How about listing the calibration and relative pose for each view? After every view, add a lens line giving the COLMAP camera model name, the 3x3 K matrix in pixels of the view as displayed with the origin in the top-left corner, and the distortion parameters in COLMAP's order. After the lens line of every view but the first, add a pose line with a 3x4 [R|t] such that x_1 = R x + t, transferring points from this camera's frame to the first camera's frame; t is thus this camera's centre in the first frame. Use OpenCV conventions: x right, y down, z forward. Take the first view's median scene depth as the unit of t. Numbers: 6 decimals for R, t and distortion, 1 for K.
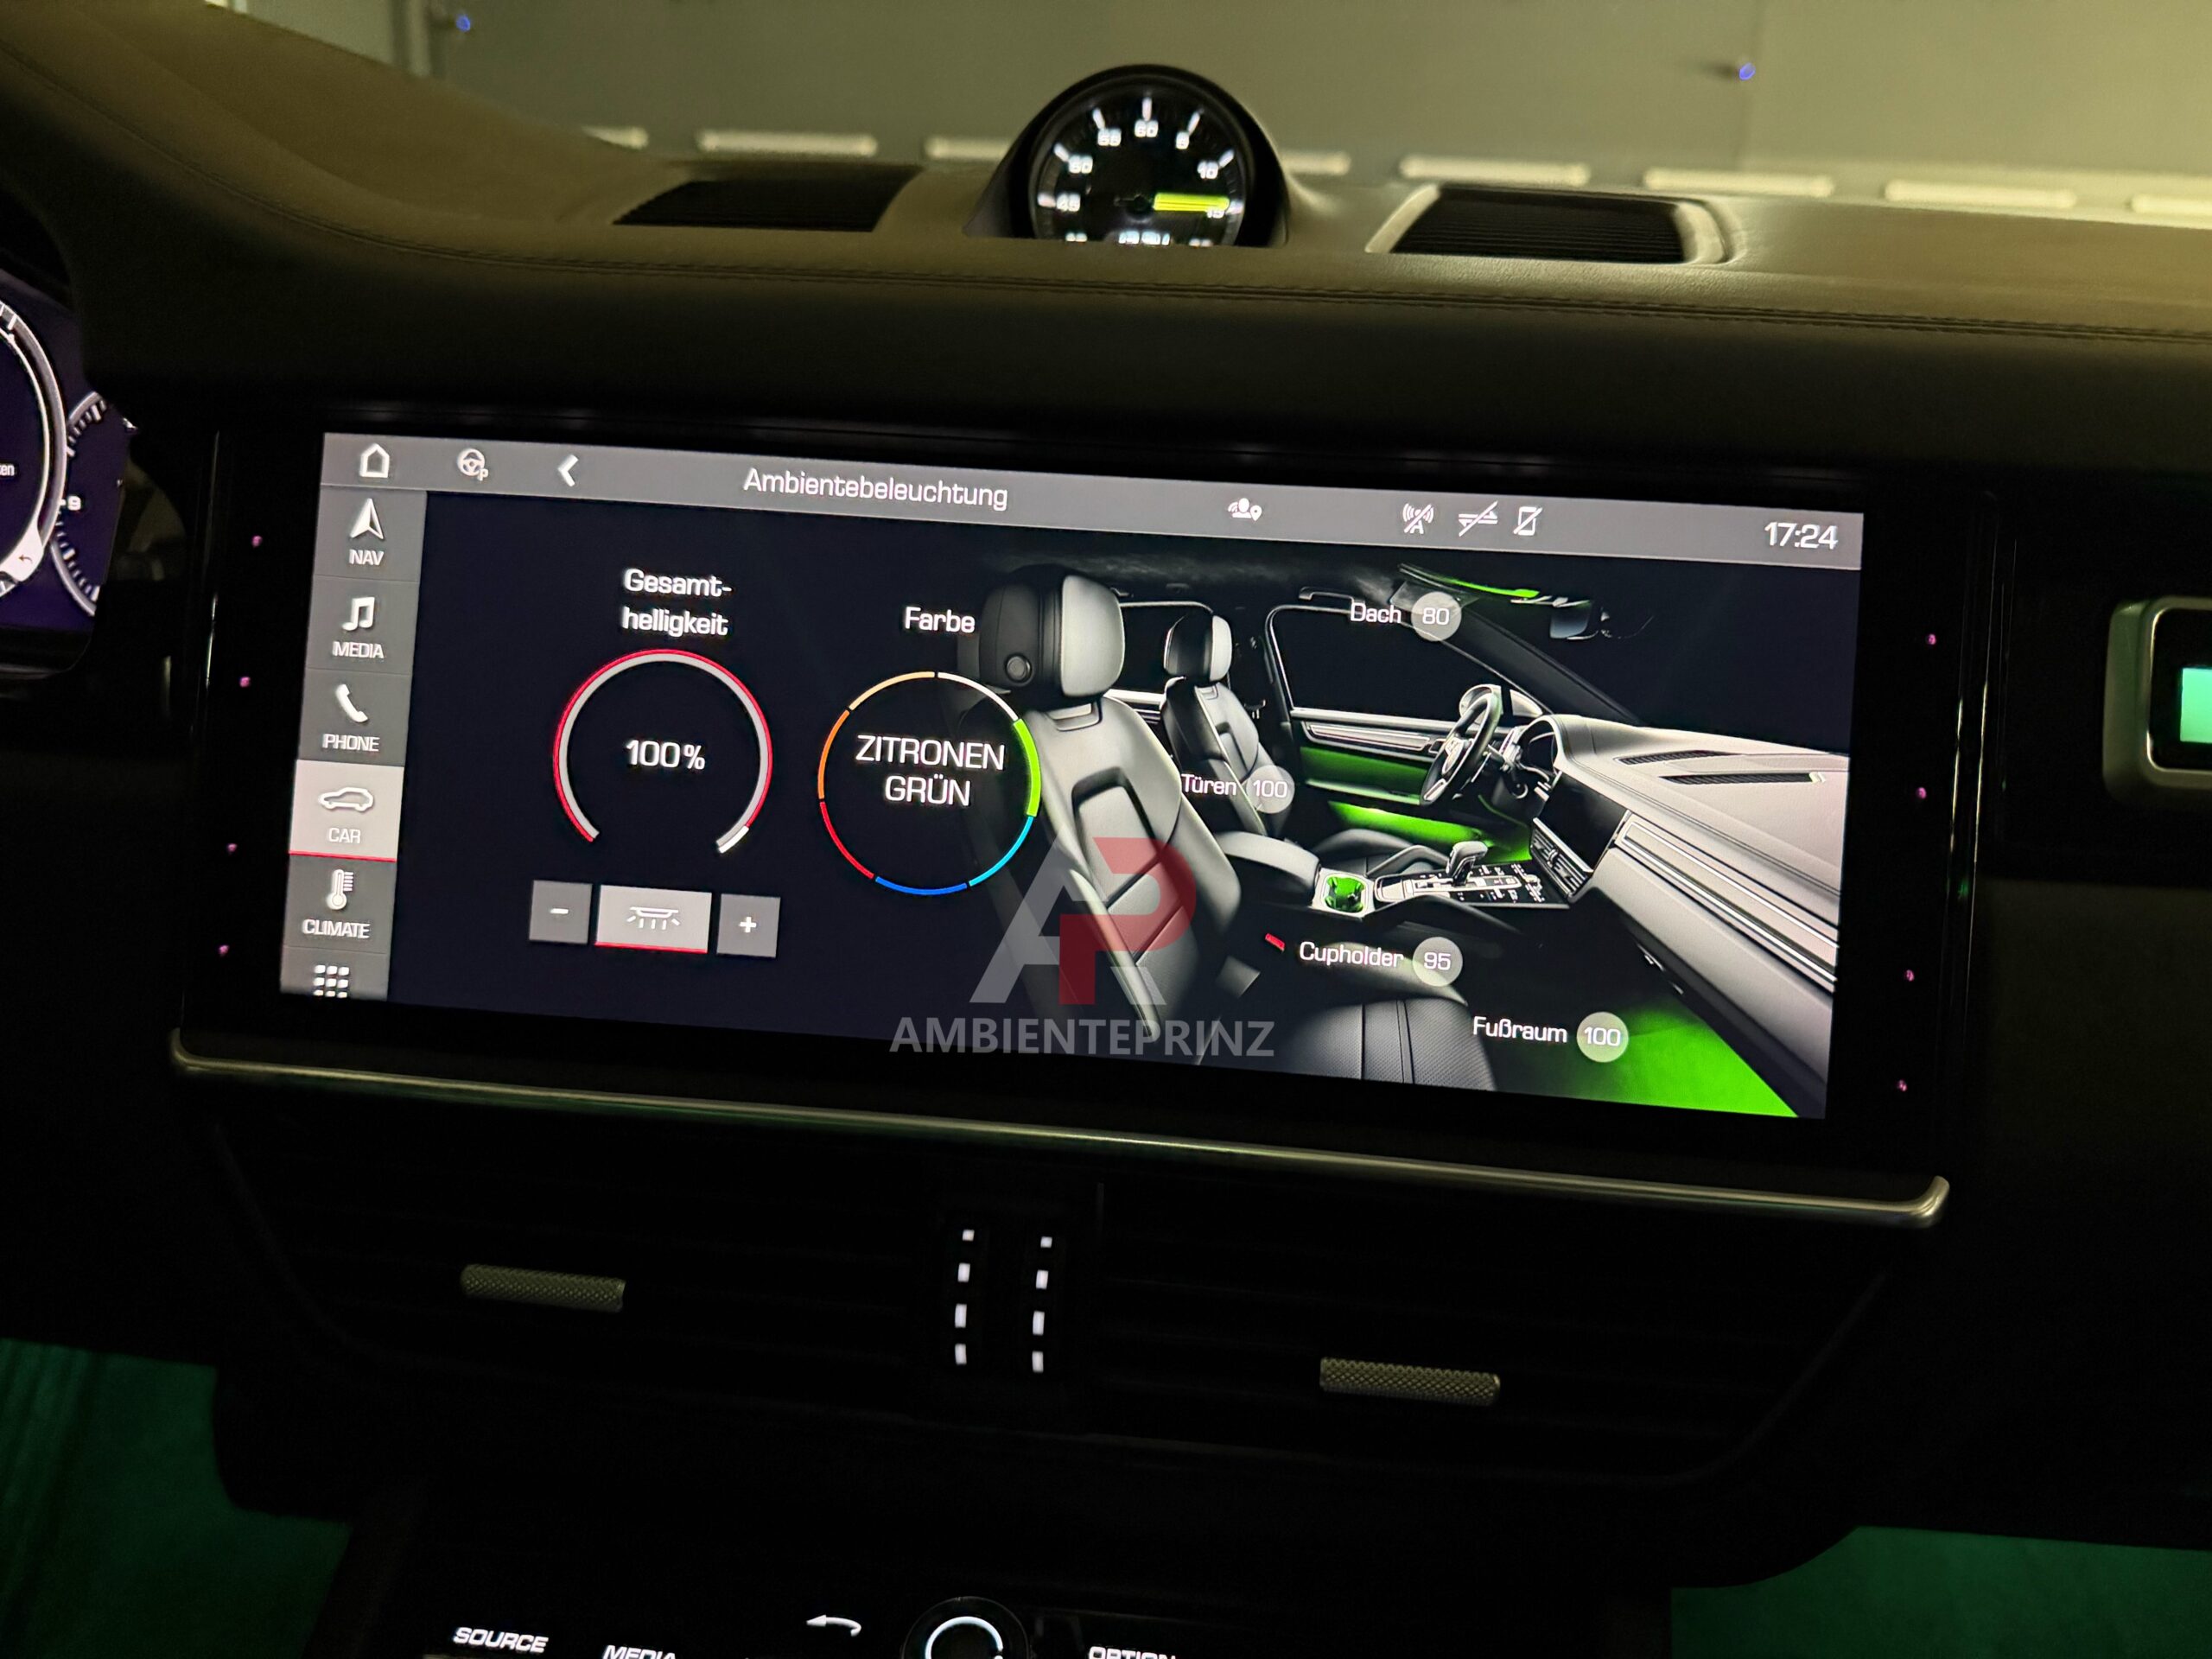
lens RADIAL K [[1598.5, 0, 1131.7], [0, 1598.5, 819.8], [0, 0, 1]] dist [0.060759, -0.072941]
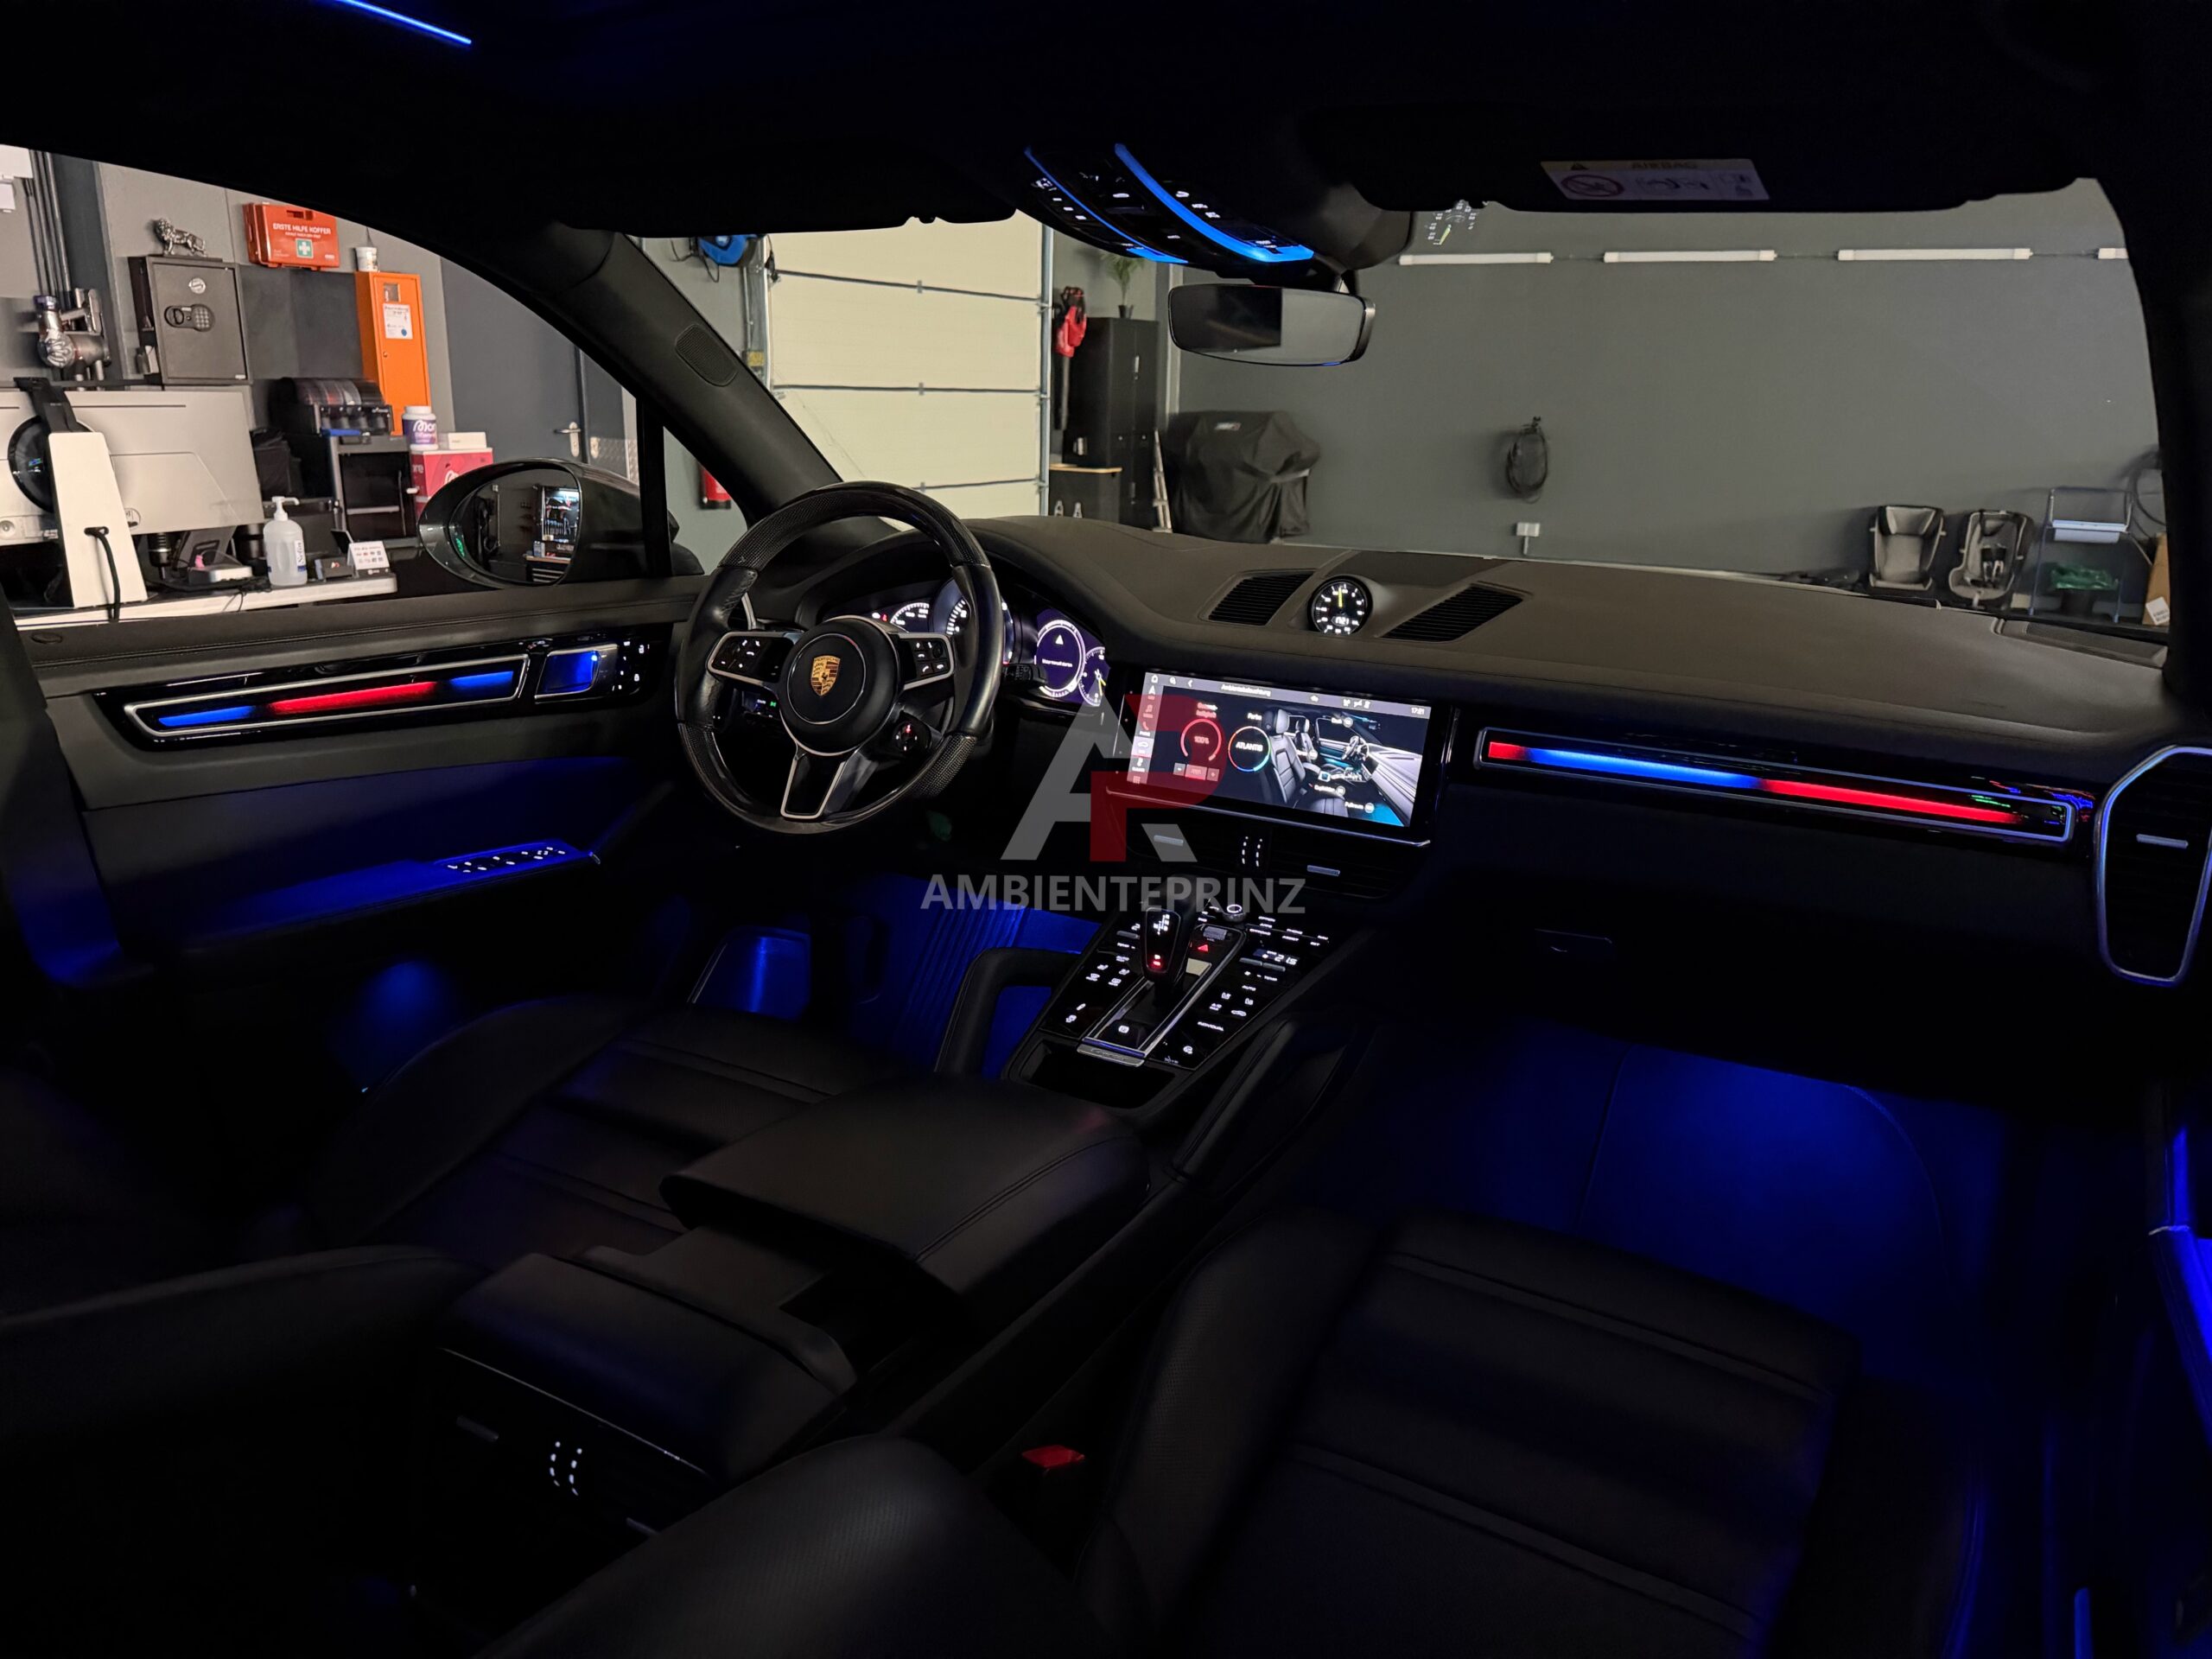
lens RADIAL K [[1598.5, 0, 1110.6], [0, 1598.5, 840.9], [0, 0, 1]] dist [0.060759, -0.072941]
pose [[0.910866, 0.094230, -0.401801, 1.539409], [-0.103588, 0.994619, -0.001572, 0.321963], [0.399491, 0.043054, 0.915725, -3.805453]]
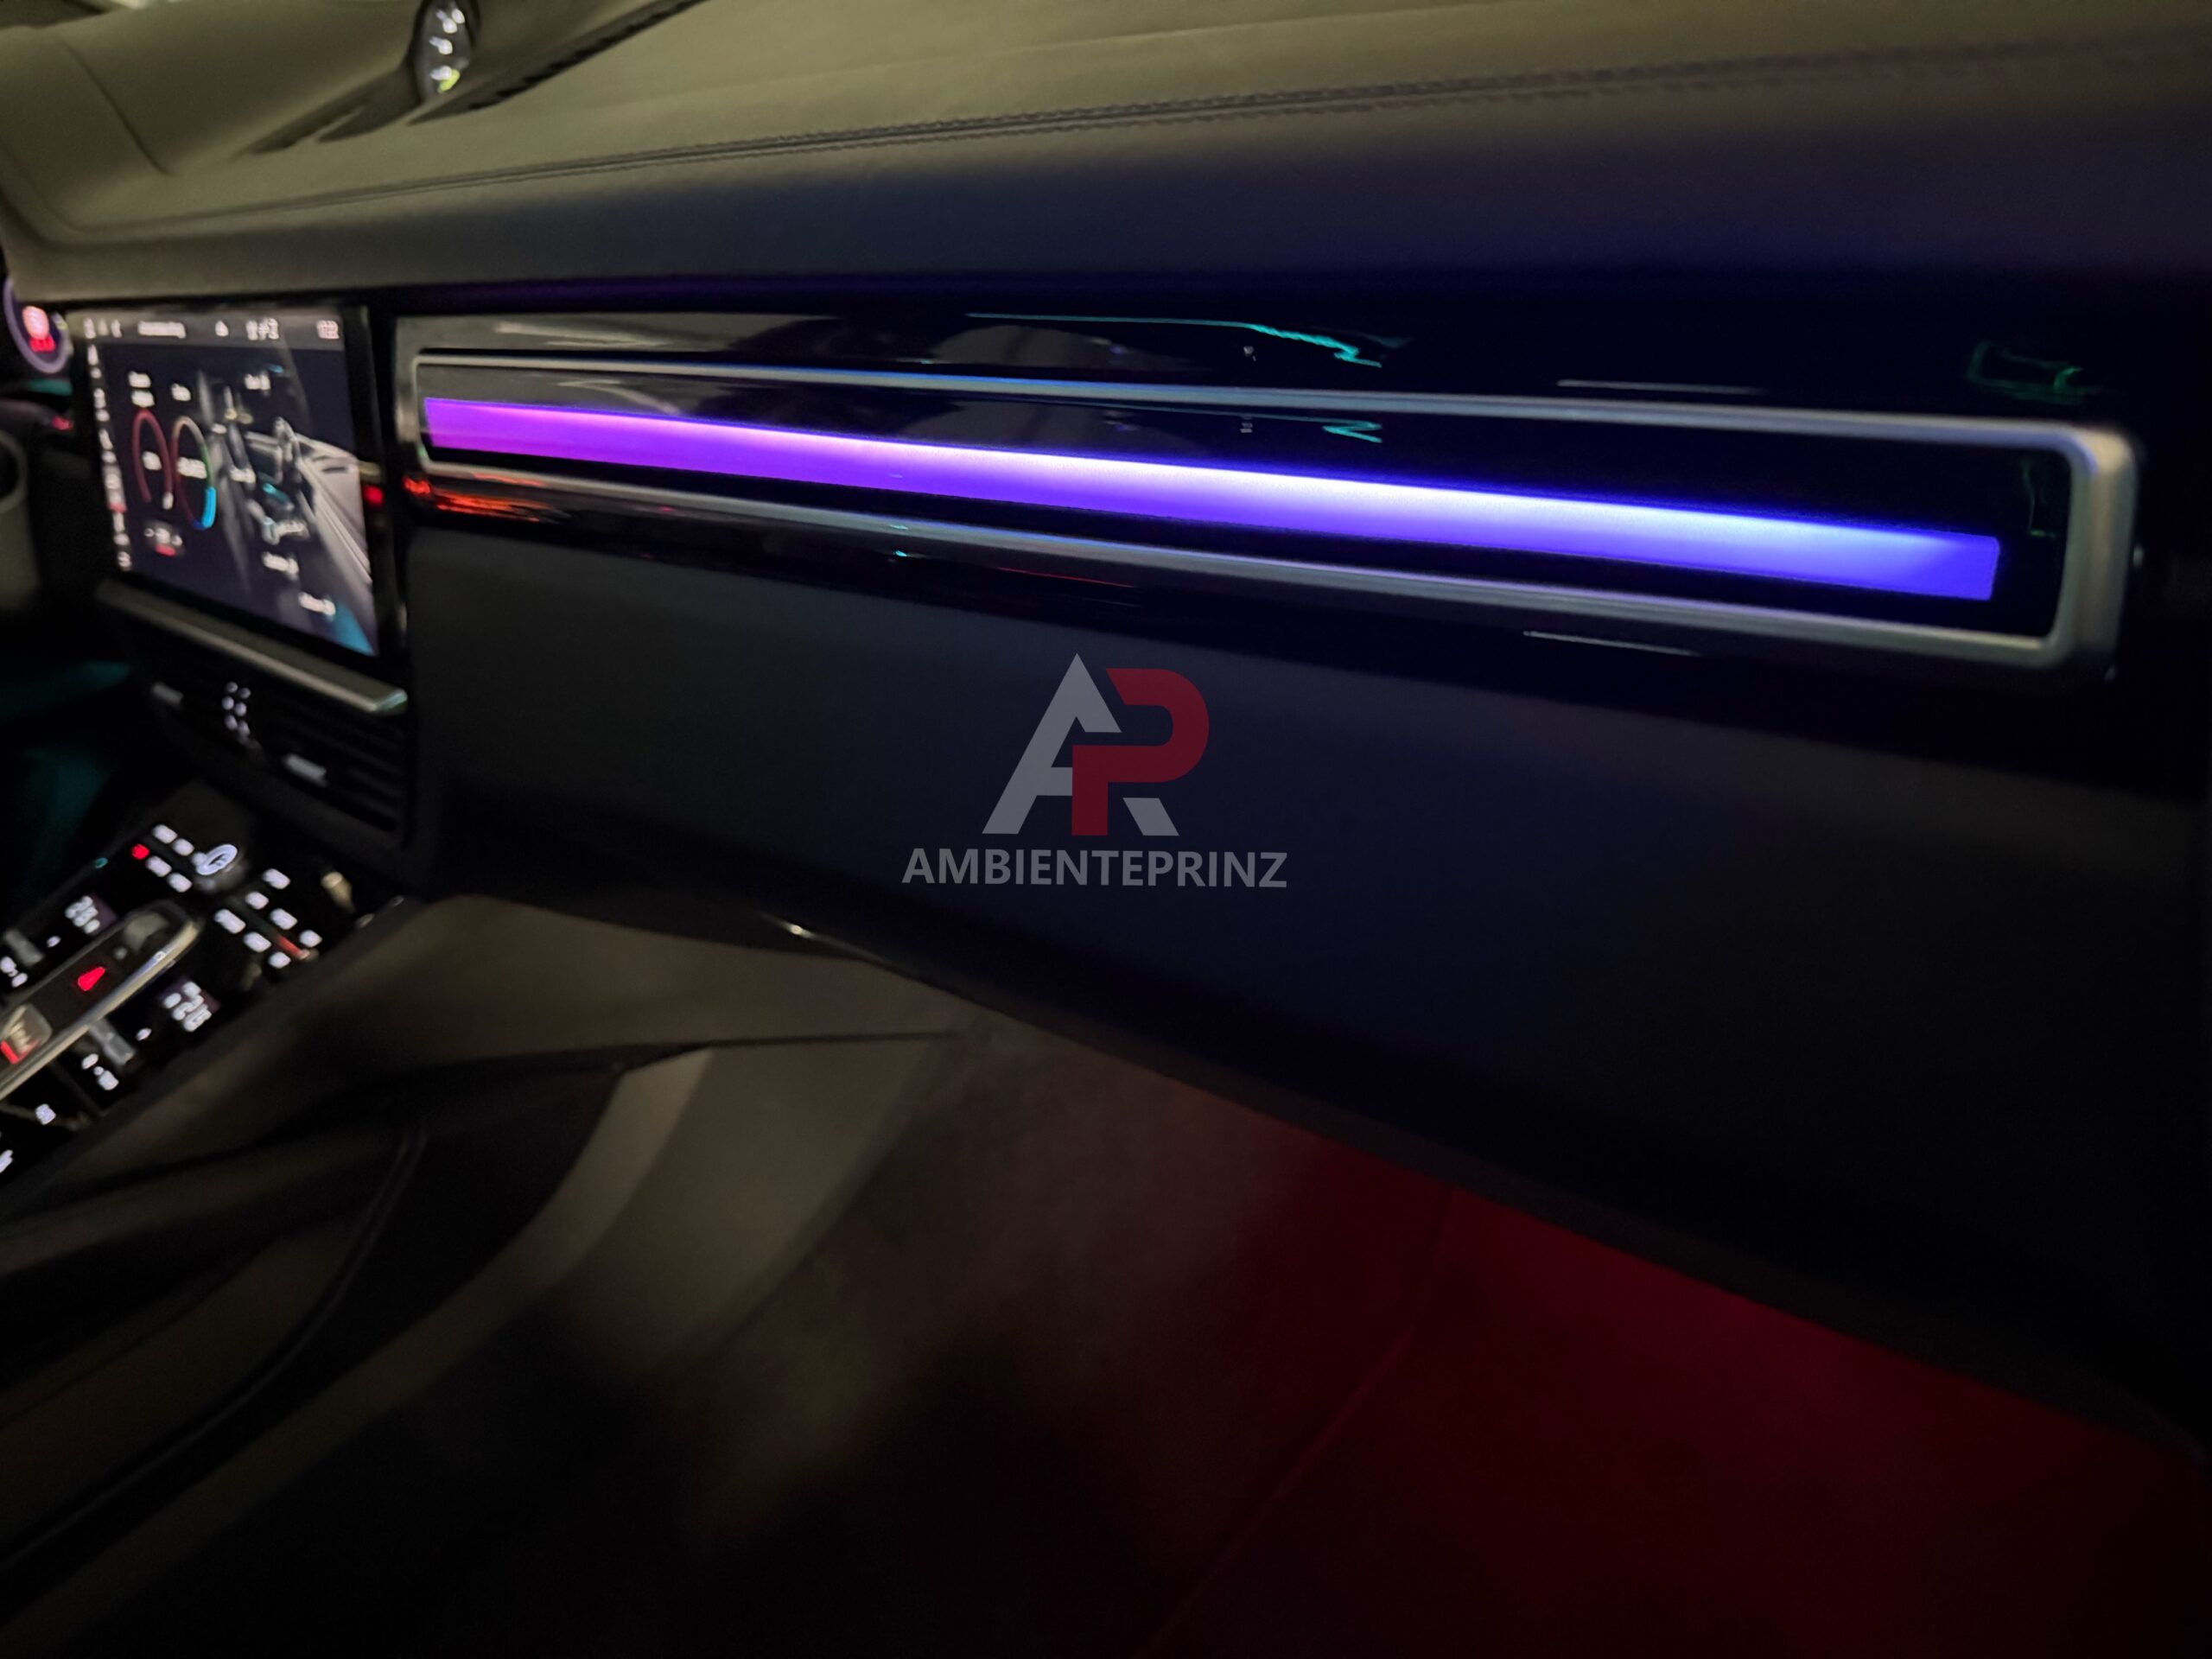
lens RADIAL K [[1598.5, 0, 1094.0], [0, 1598.5, 828.1], [0, 0, 1]] dist [0.060759, -0.072941]
pose [[0.764559, 0.123779, -0.632557, 2.206974], [0.052339, 0.966224, 0.252332, -0.048791], [0.642425, -0.226030, 0.732257, 0.106541]]
